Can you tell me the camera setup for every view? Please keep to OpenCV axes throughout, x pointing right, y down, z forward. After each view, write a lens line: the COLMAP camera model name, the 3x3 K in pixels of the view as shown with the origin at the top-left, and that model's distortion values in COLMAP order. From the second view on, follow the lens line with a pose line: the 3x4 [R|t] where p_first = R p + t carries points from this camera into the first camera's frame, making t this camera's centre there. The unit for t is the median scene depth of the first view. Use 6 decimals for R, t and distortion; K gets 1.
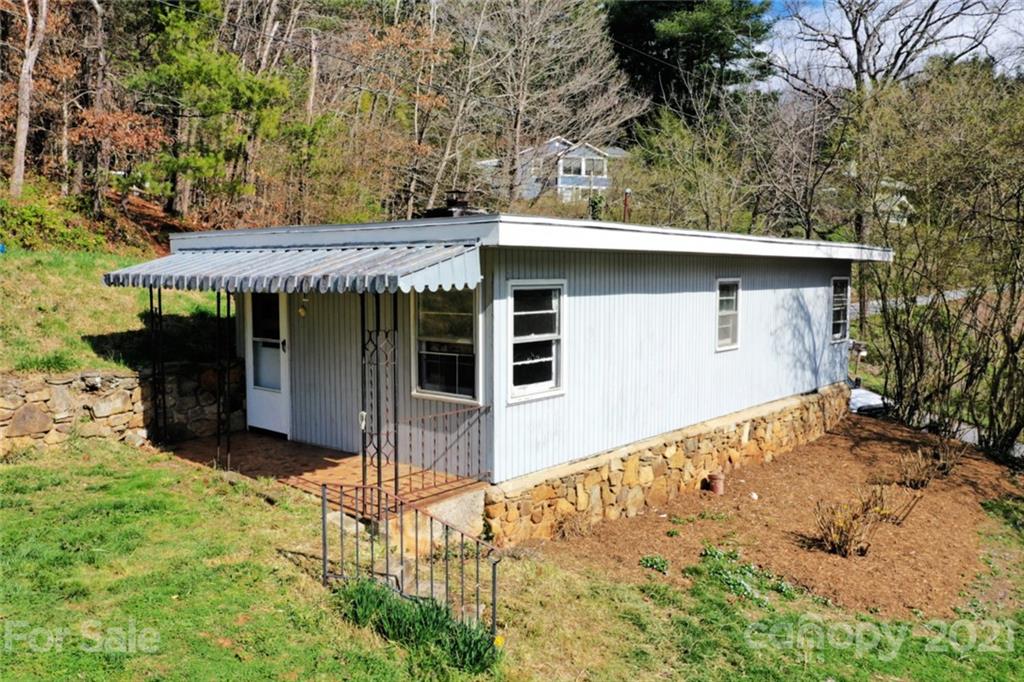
lens RADIAL K [[815.4, 0, 518.3], [0, 815.4, 340.7], [0, 0, 1]] dist [0.003664, 0.007593]
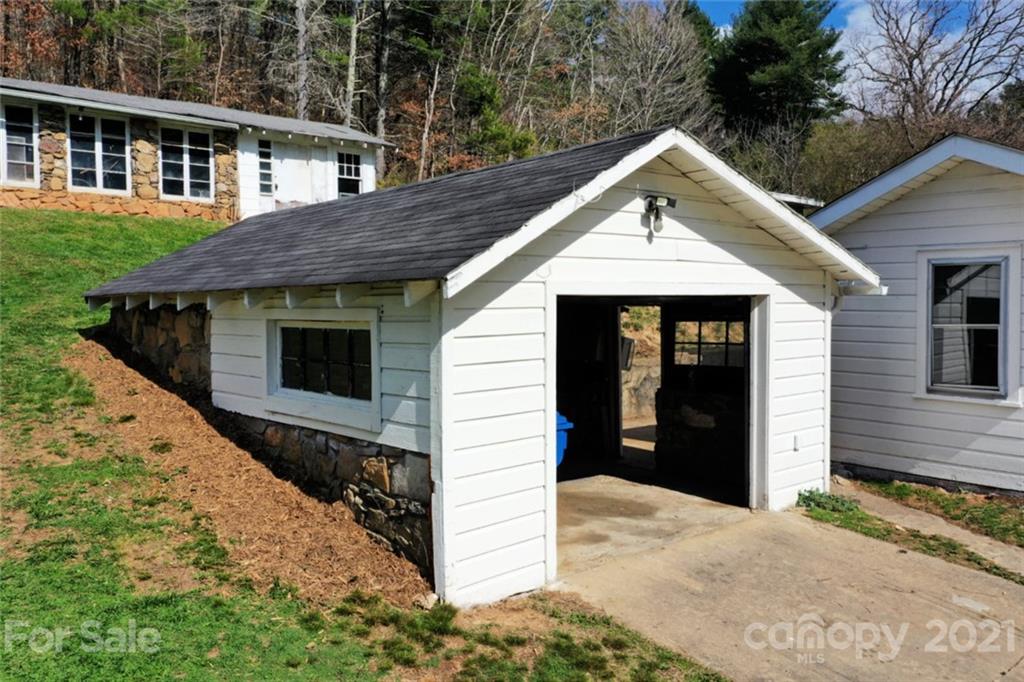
lens RADIAL K [[815.4, 0, 518.3], [0, 815.4, 340.7], [0, 0, 1]] dist [0.003664, 0.007593]
pose [[0.989229, -0.007115, -0.146204, -0.047825], [0.000640, 0.999019, -0.044288, 0.524124], [0.146376, 0.043717, 0.988263, -1.856477]]
